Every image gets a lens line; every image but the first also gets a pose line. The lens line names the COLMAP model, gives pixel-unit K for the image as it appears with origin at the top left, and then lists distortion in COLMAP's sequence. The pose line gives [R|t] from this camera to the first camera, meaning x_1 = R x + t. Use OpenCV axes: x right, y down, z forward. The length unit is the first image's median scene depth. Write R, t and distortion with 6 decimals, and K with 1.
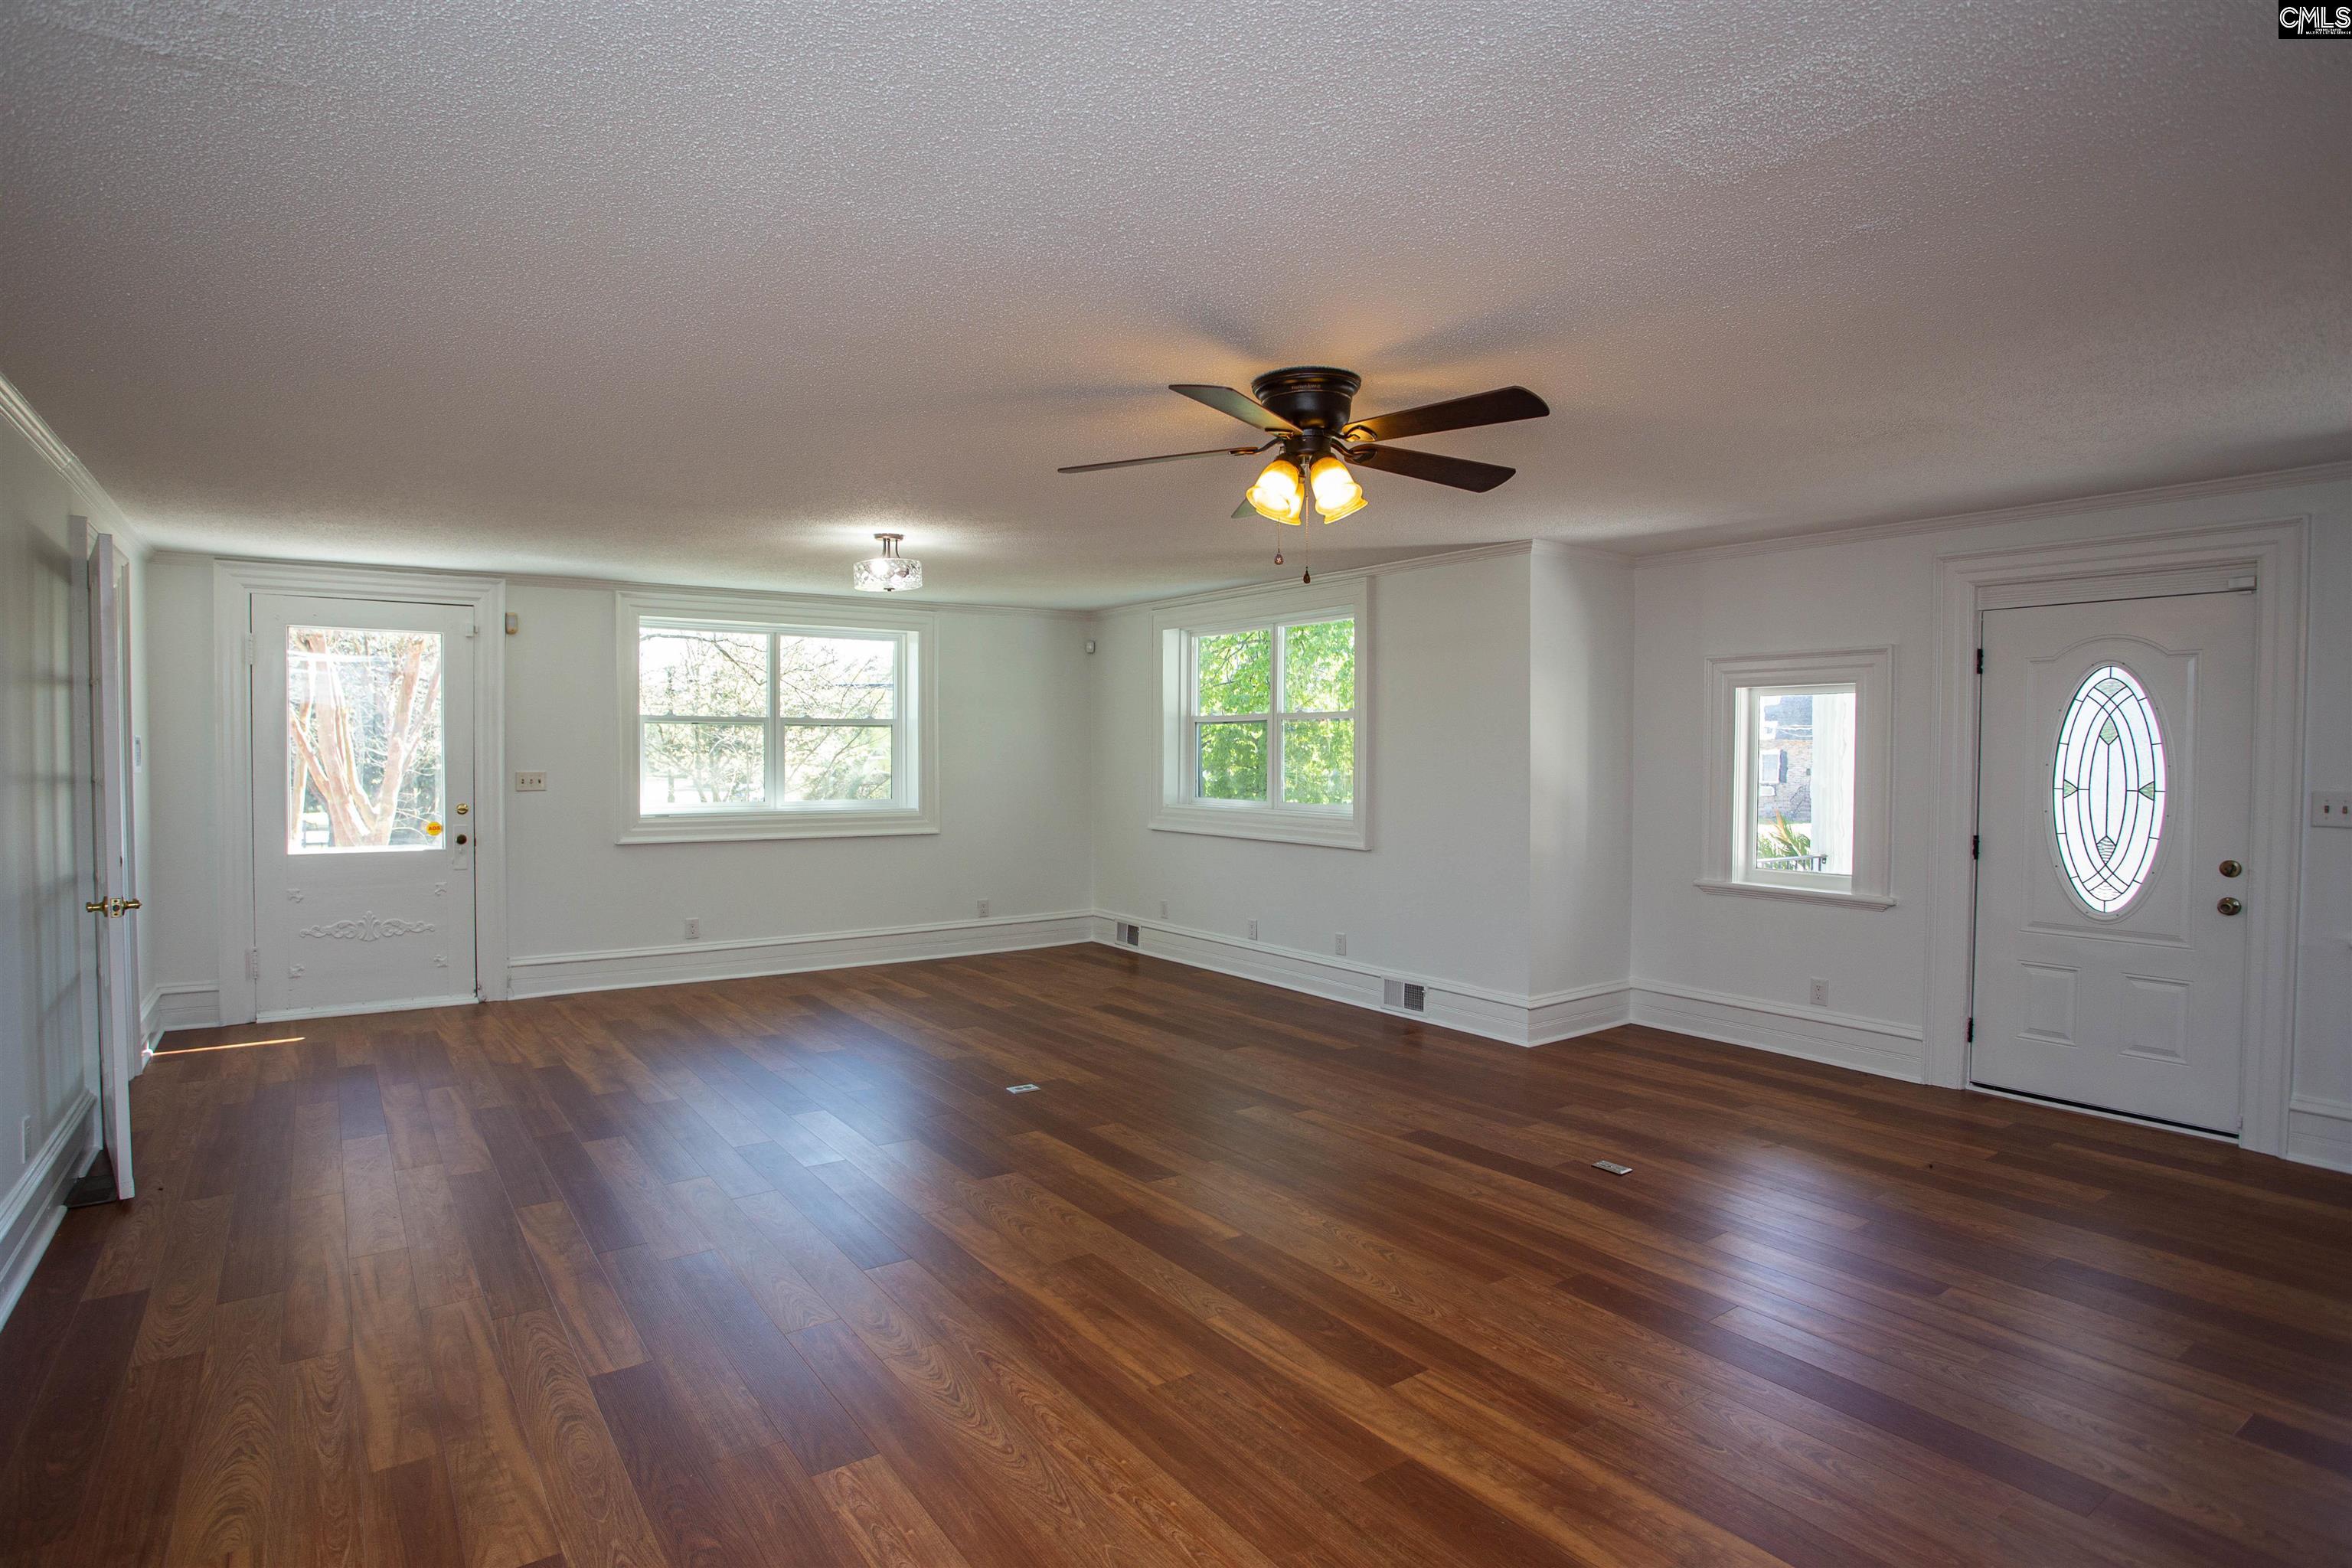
lens RADIAL K [[1217.9, 0, 1157.0], [0, 1217.9, 780.9], [0, 0, 1]] dist [-0.083861, 0.037399]
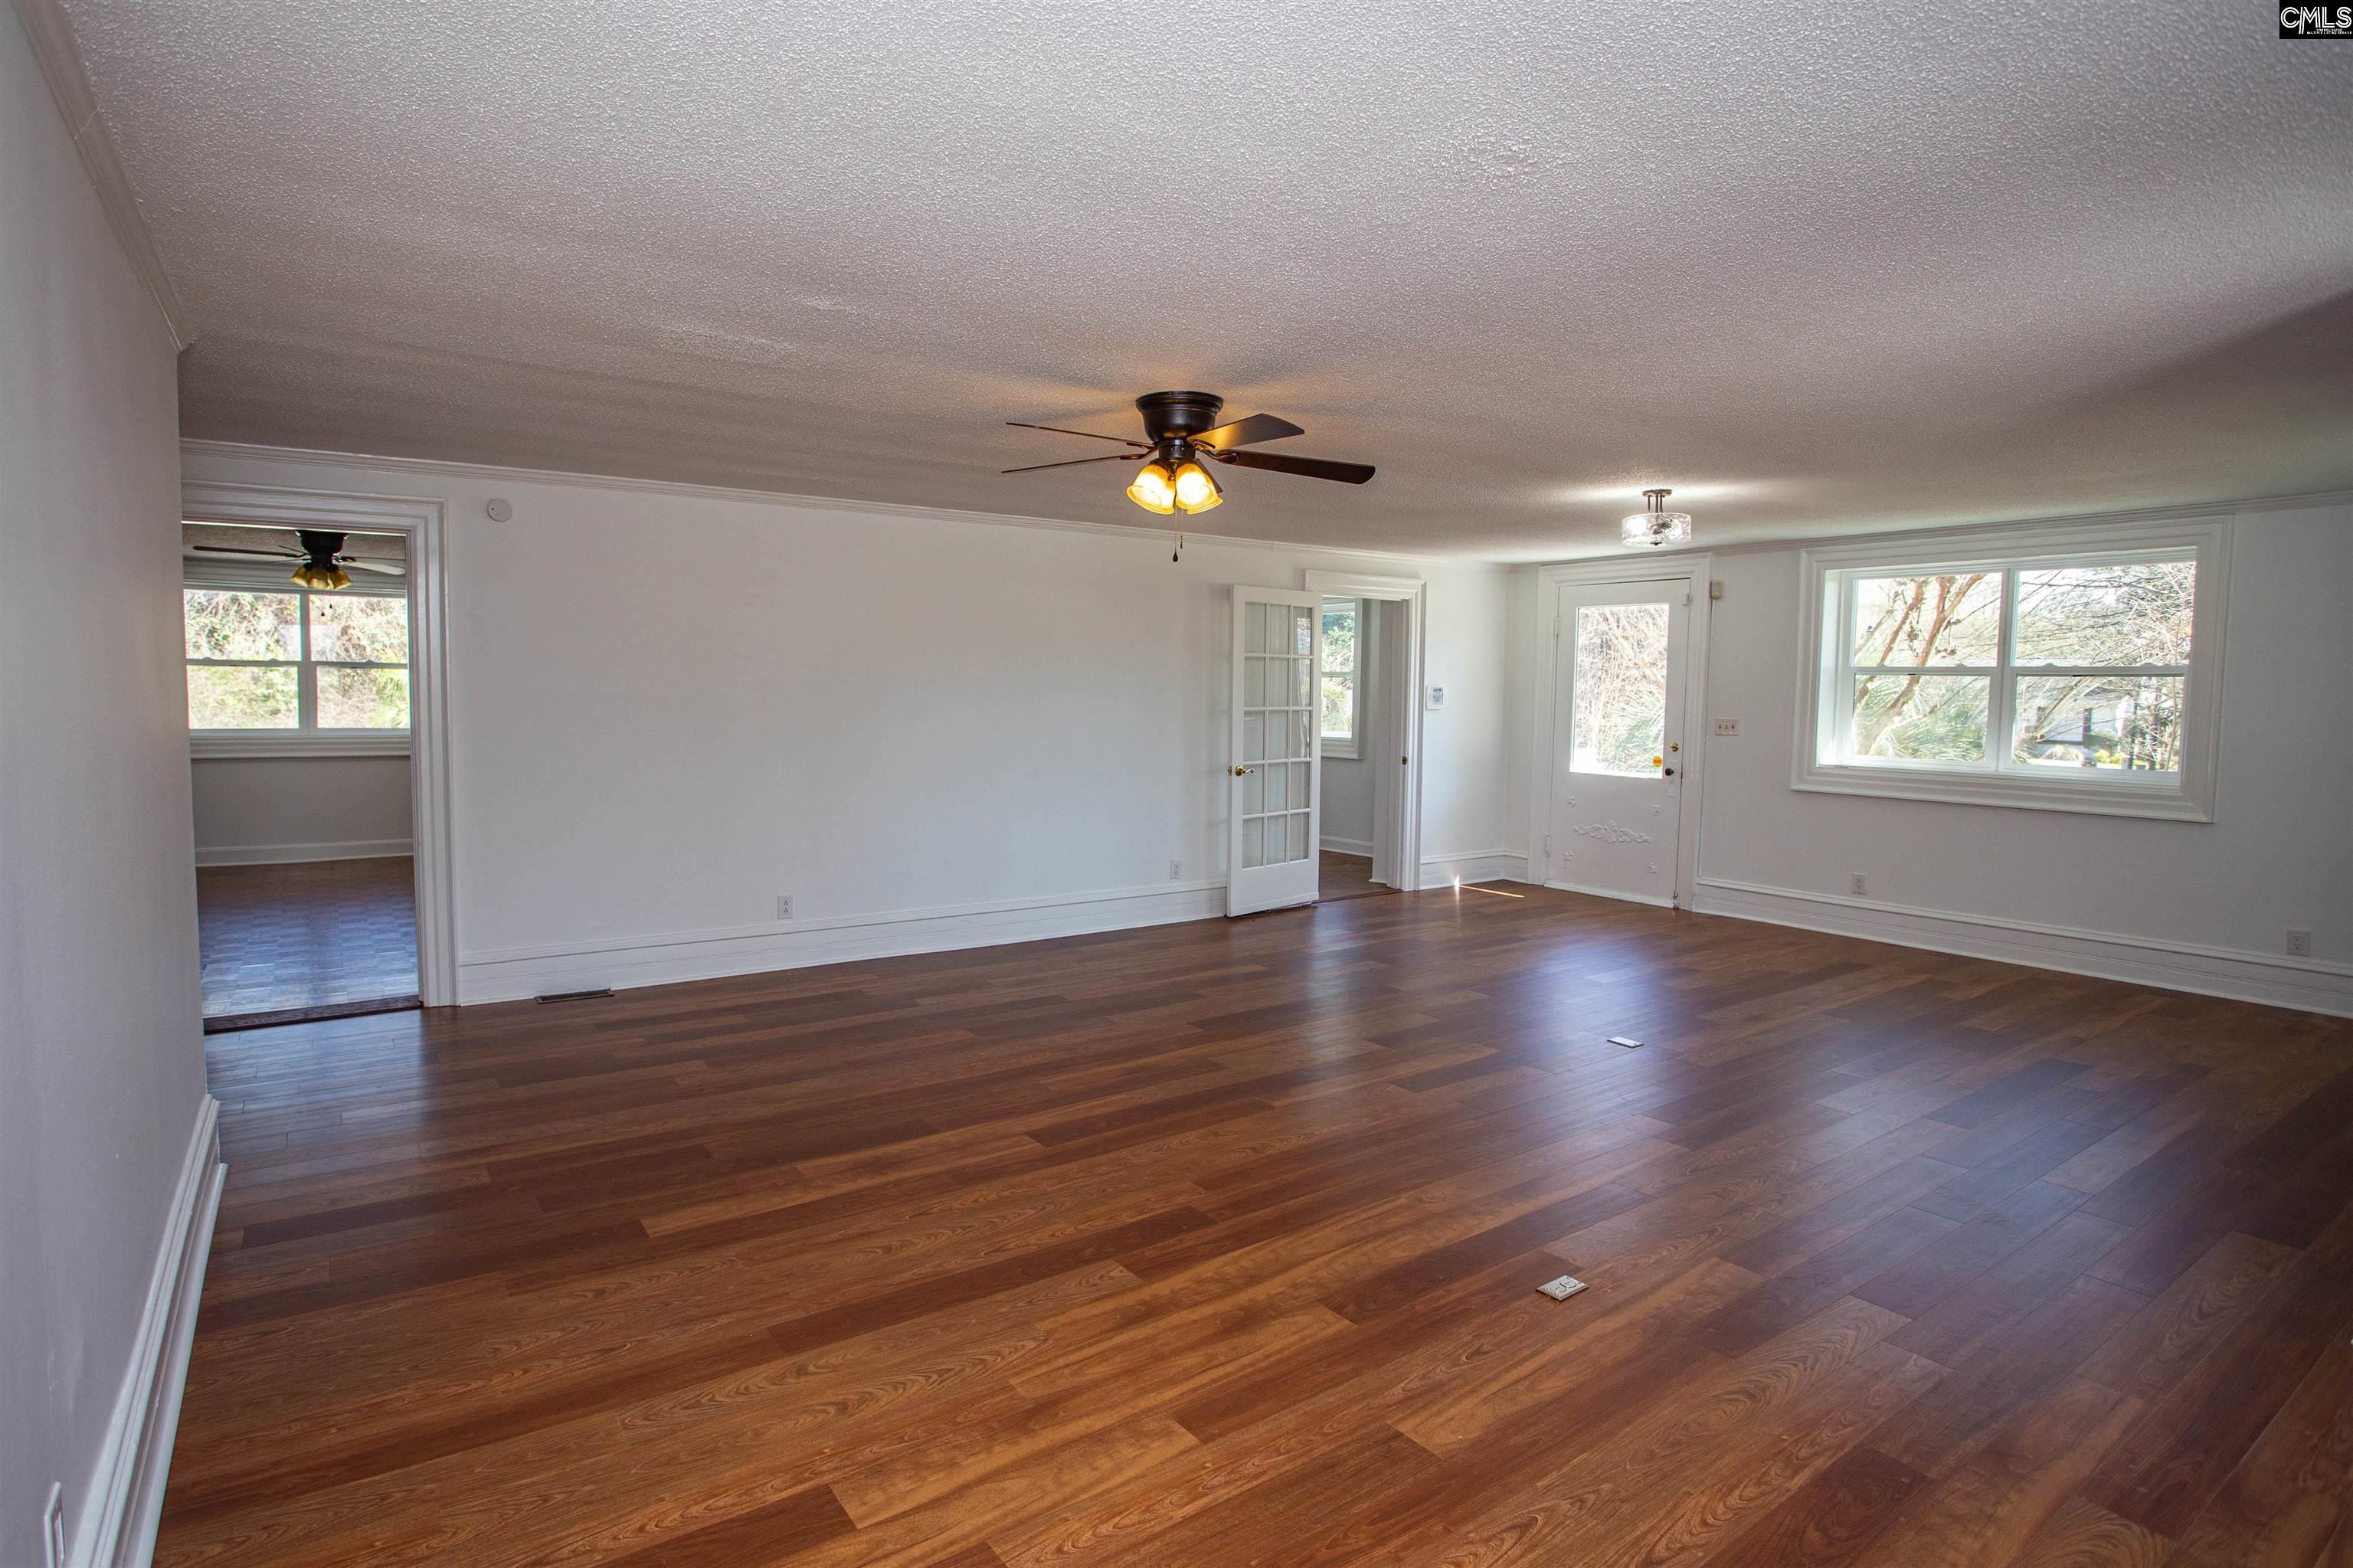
lens RADIAL K [[1228.4, 0, 1119.7], [0, 1228.4, 763.7], [0, 0, 1]] dist [-0.089339, 0.040593]
pose [[-0.015701, 0.059163, -0.998125, 0.890852], [-0.036562, 0.997546, 0.059703, -0.016788], [0.999208, 0.037431, -0.013500, 0.608464]]
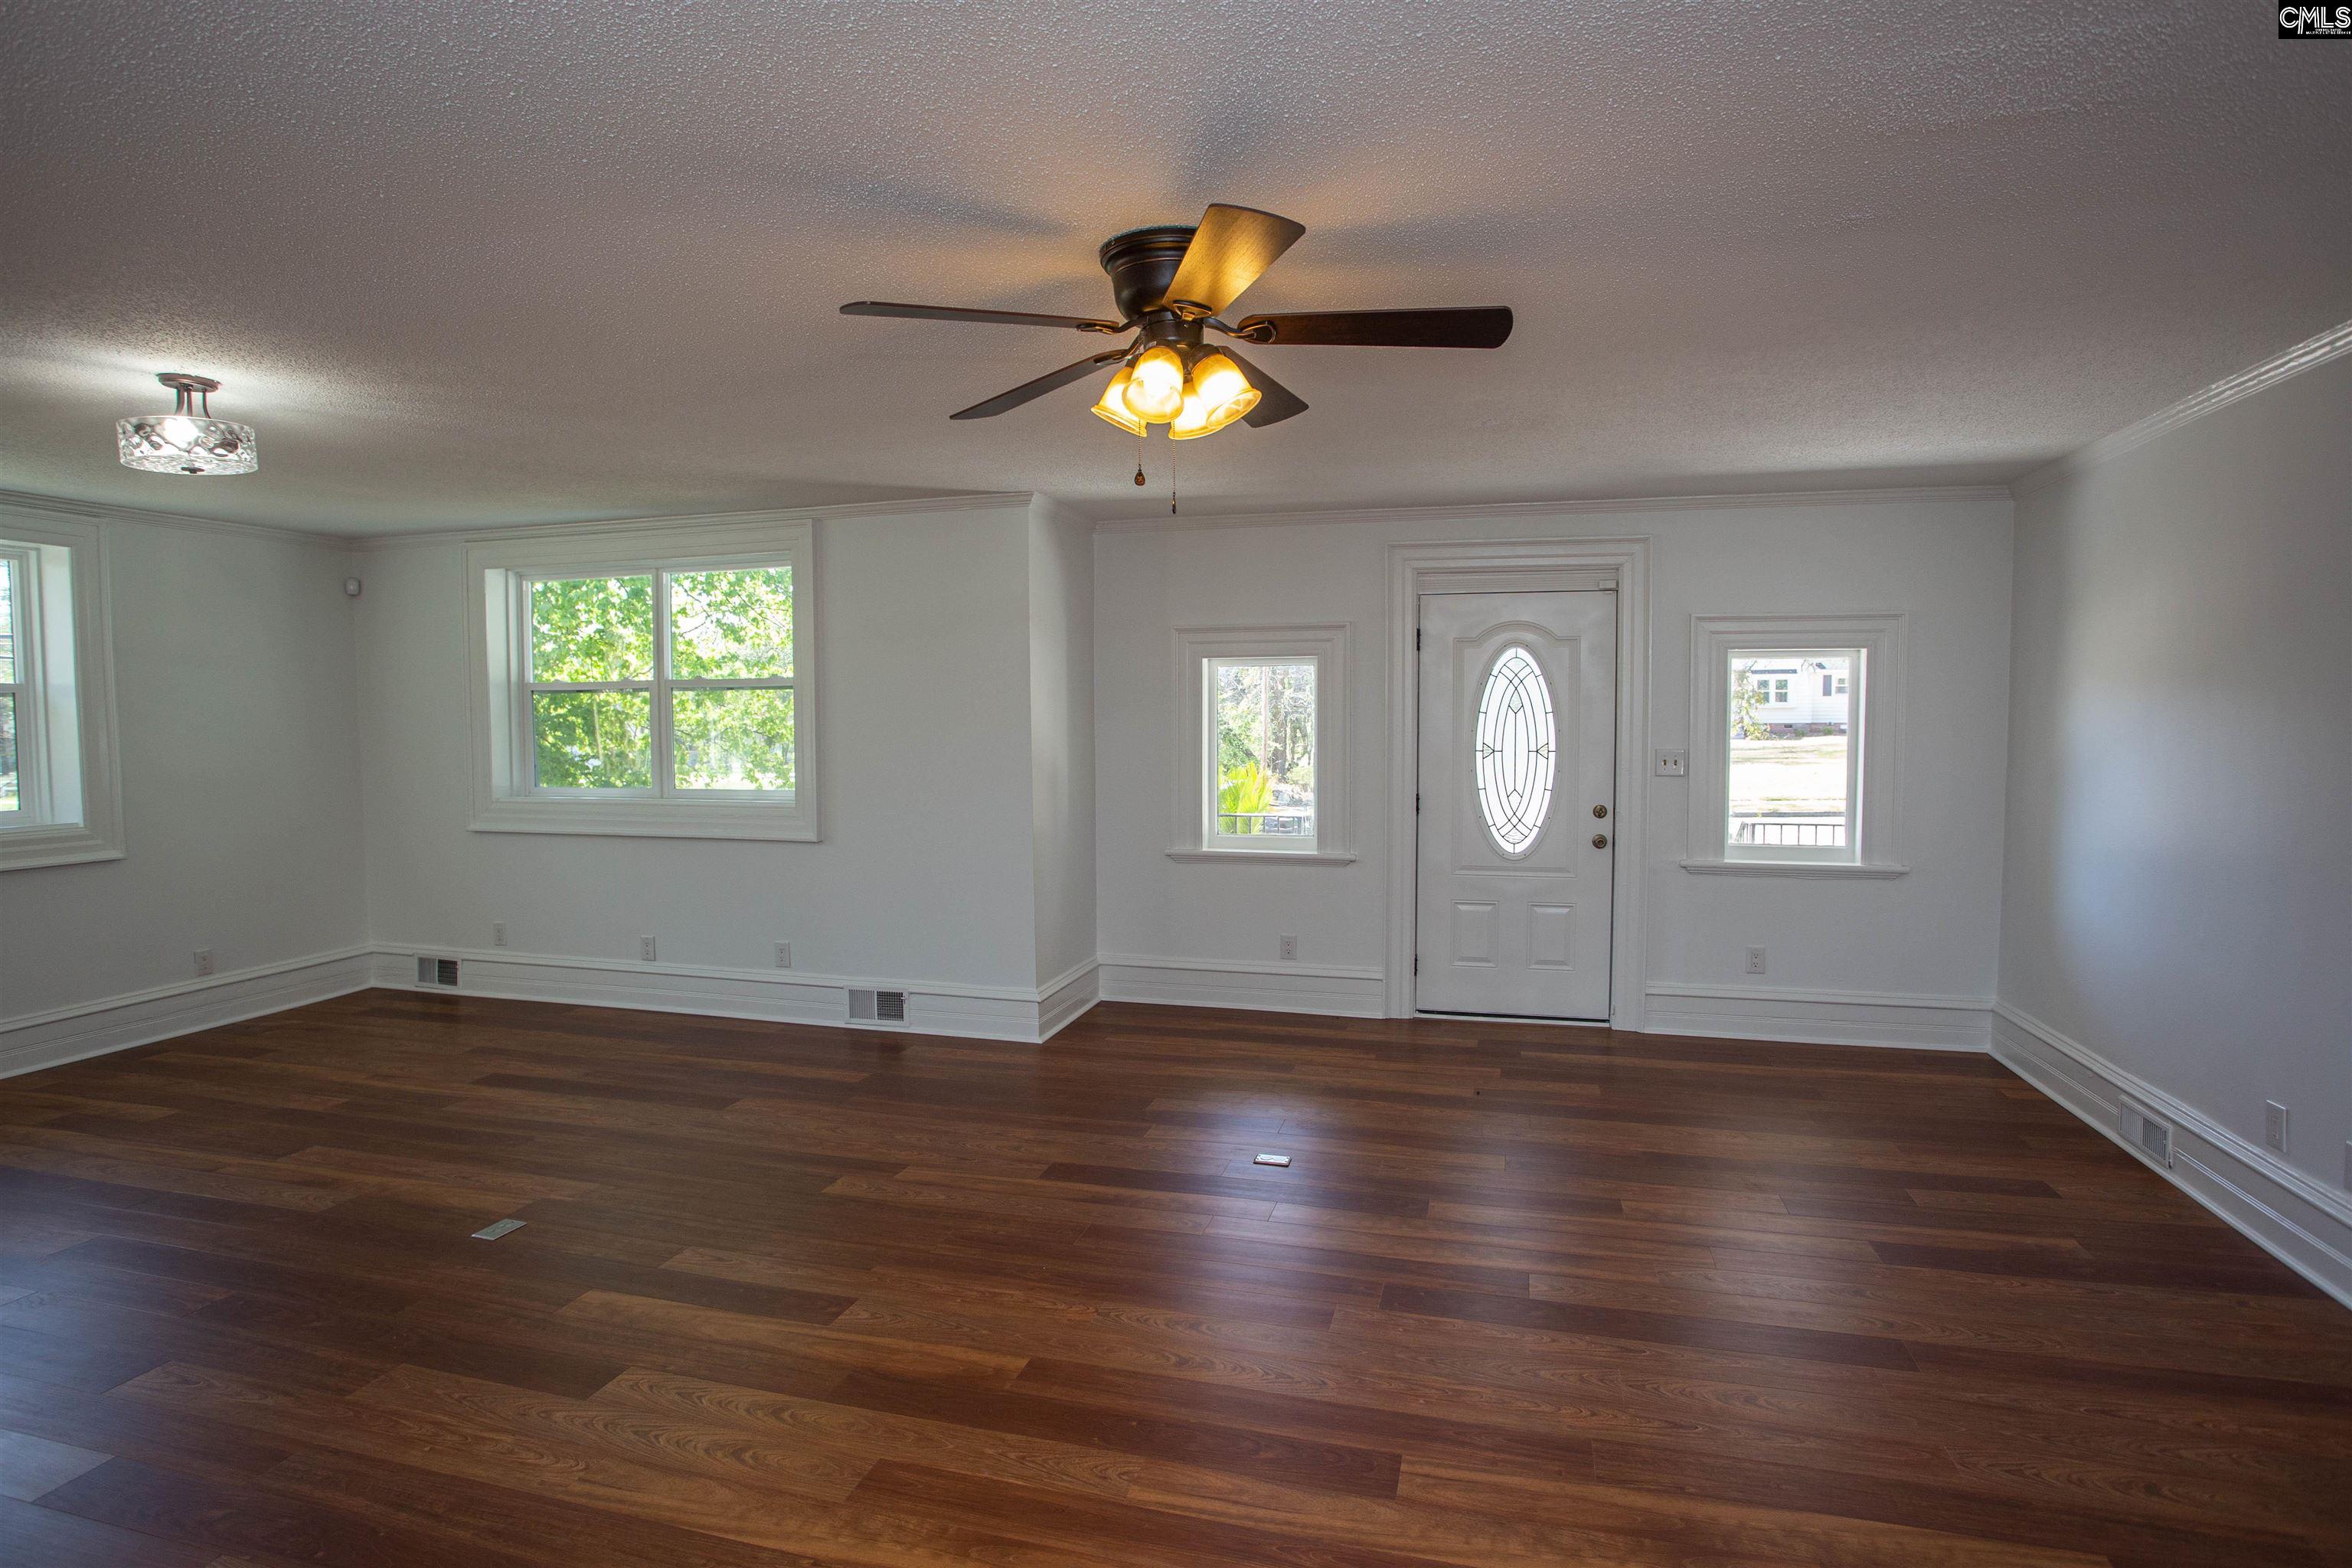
lens RADIAL K [[1221.5, 0, 1176.0], [0, 1221.5, 784.0], [0, 0, 1]] dist [-0.091816, 0.044889]
pose [[0.772233, -0.041813, 0.633963, -0.233637], [0.023554, 0.999030, 0.037200, -0.012522], [-0.634903, -0.013795, 0.772469, 0.252915]]
